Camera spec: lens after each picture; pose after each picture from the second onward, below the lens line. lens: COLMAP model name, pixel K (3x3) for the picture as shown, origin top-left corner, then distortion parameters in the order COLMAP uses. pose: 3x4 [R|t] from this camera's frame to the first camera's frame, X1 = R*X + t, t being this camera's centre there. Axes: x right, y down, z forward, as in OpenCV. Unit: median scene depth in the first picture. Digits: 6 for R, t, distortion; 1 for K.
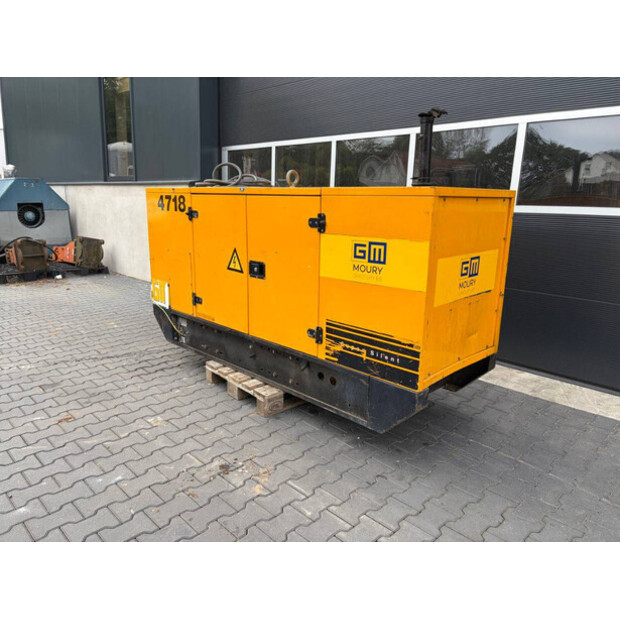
lens RADIAL K [[472.2, 0, 309.8], [0, 472.2, 308.3], [0, 0, 1]] dist [0.026544, -0.027070]
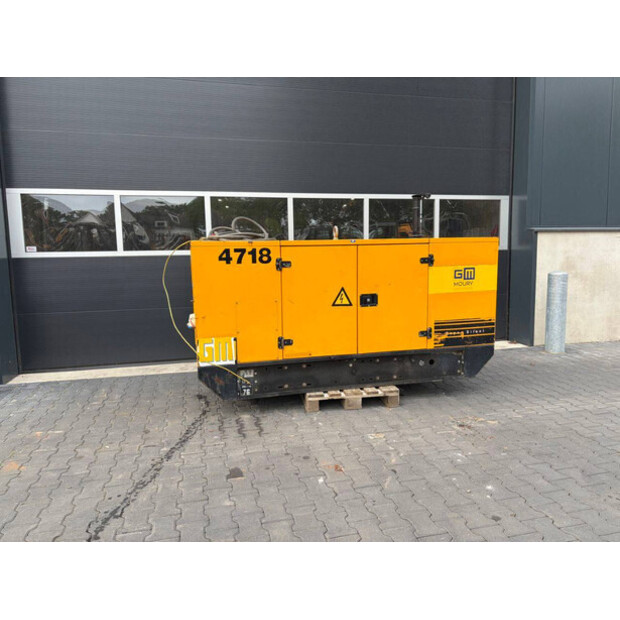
lens RADIAL K [[472.2, 0, 306.4], [0, 472.2, 308.1], [0, 0, 1]] dist [0.026544, -0.027070]
pose [[0.518713, -0.141972, 0.843078, -1.332242], [0.219309, 0.975216, 0.029292, -0.139554], [-0.826342, 0.169701, 0.536993, 0.450997]]
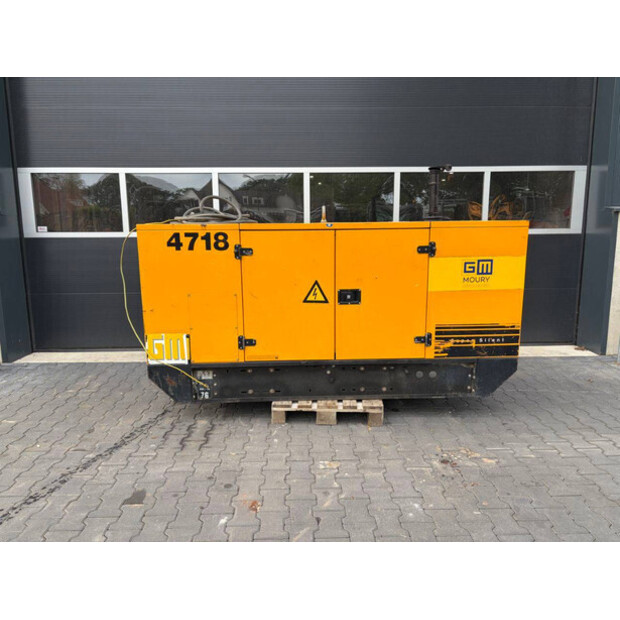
lens RADIAL K [[472.2, 0, 306.1], [0, 472.2, 310.1], [0, 0, 1]] dist [0.026544, -0.027070]
pose [[0.688824, -0.158435, 0.707404, -0.969740], [0.187408, 0.981572, 0.037354, -0.113333], [-0.700285, 0.106843, 0.705822, 0.311971]]
